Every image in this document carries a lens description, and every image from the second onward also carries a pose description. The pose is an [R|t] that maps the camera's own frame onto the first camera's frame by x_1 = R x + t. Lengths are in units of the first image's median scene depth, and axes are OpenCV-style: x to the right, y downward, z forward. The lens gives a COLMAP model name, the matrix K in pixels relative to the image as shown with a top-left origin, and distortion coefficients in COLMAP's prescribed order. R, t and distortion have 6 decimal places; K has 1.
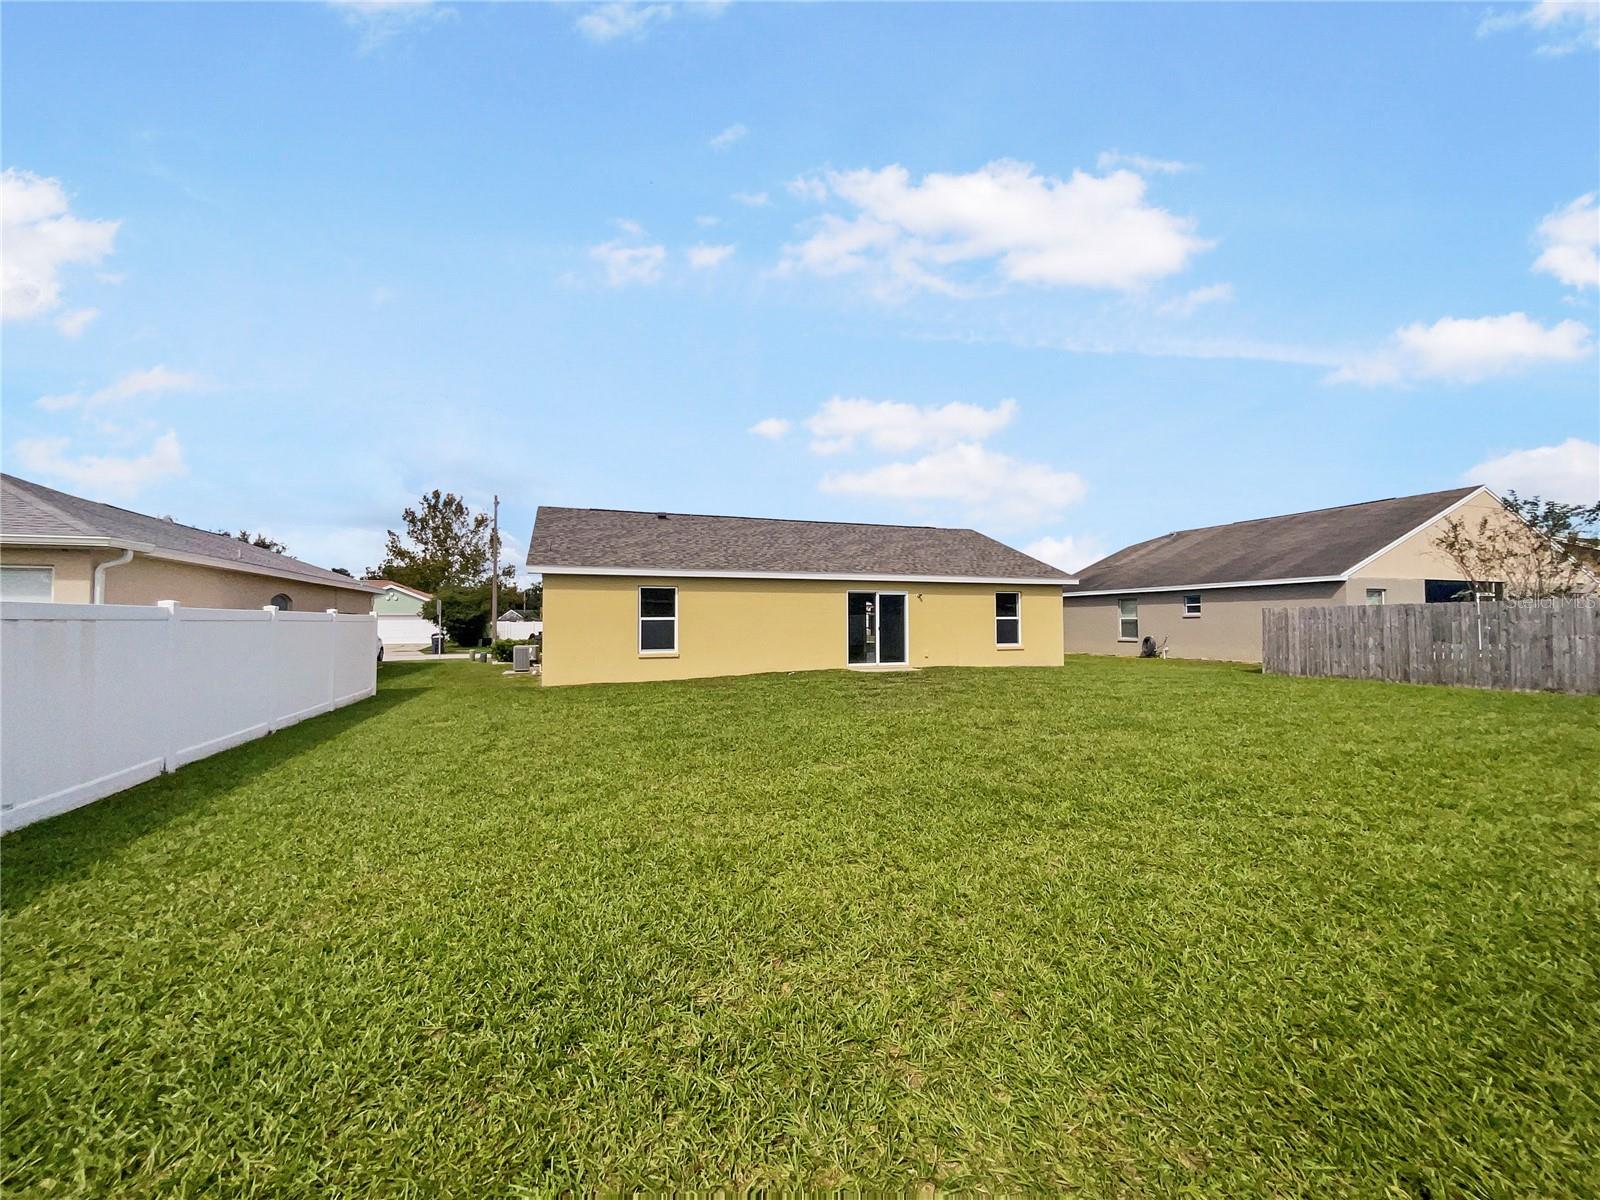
lens RADIAL K [[672.5, 0, 804.1], [0, 672.5, 603.0], [0, 0, 1]] dist [0.001006, 0.000860]
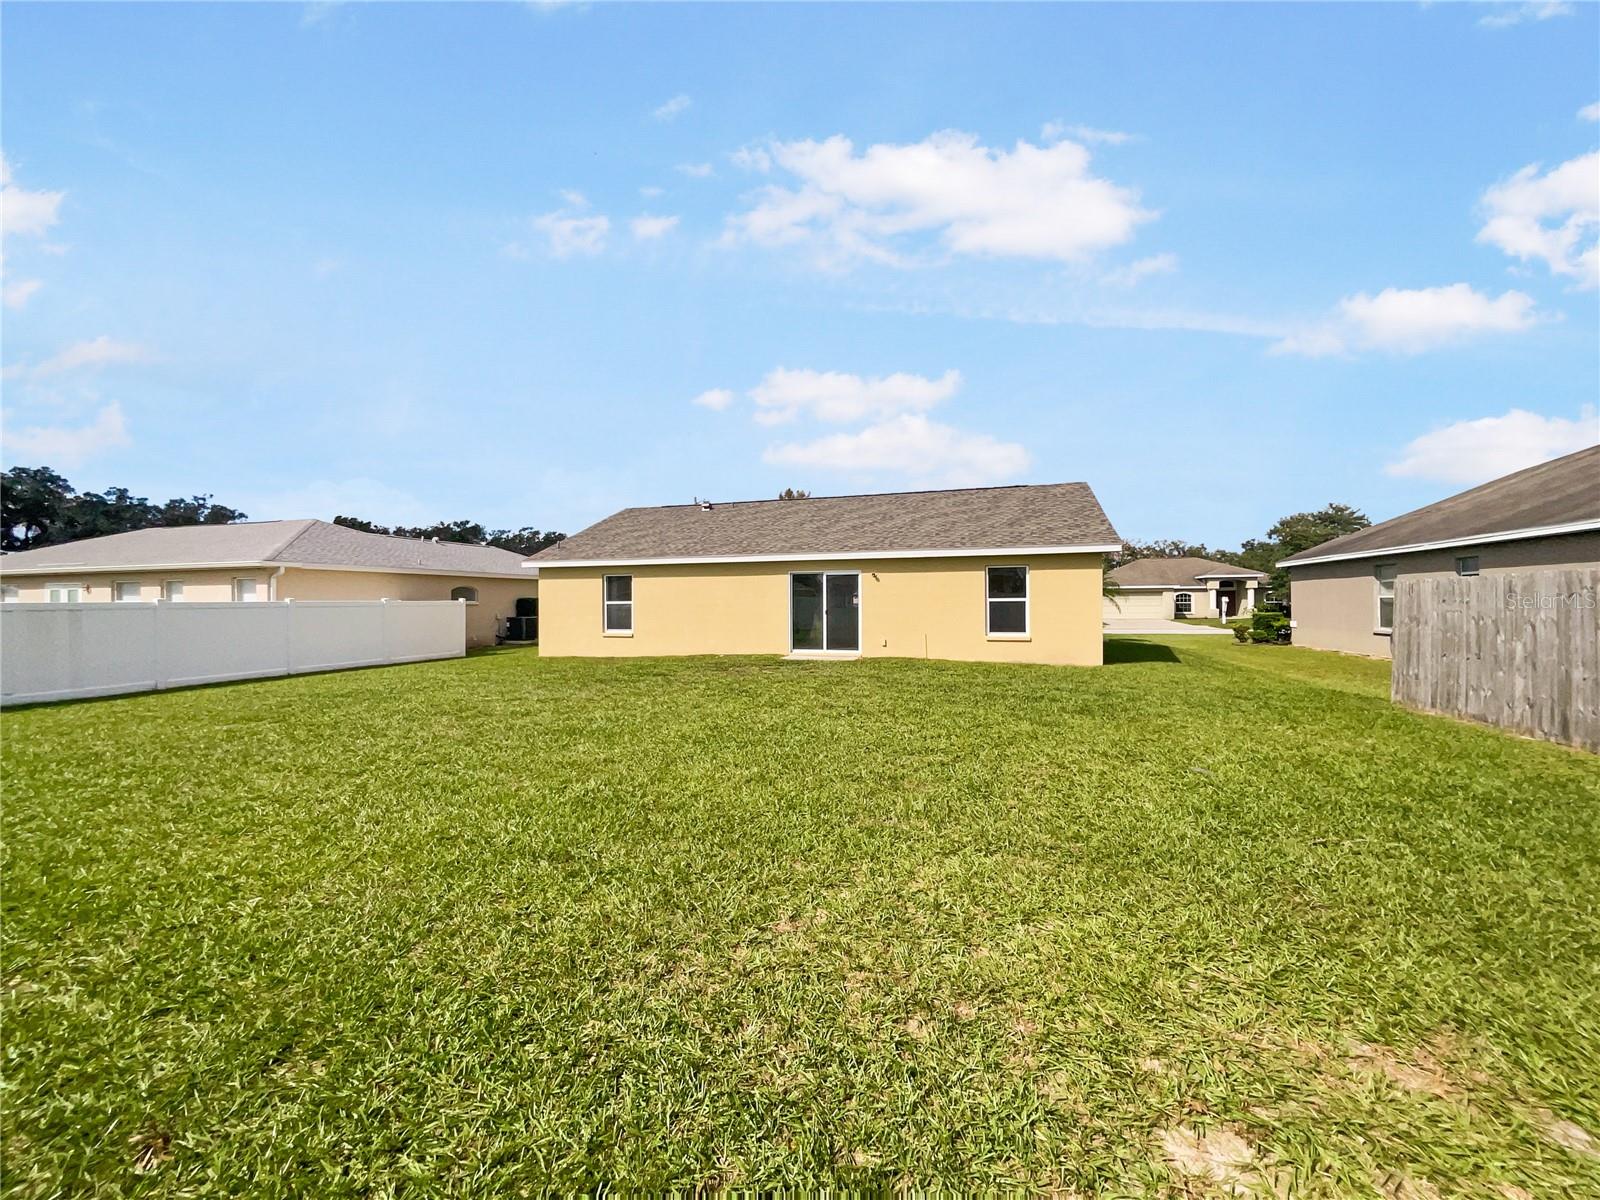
lens RADIAL K [[672.5, 0, 793.1], [0, 672.5, 606.1], [0, 0, 1]] dist [0.001006, 0.000860]
pose [[0.755453, 0.000830, -0.655202, 0.687138], [0.020866, 0.999462, 0.025324, 0.005851], [0.654870, -0.032802, 0.755029, 0.291430]]
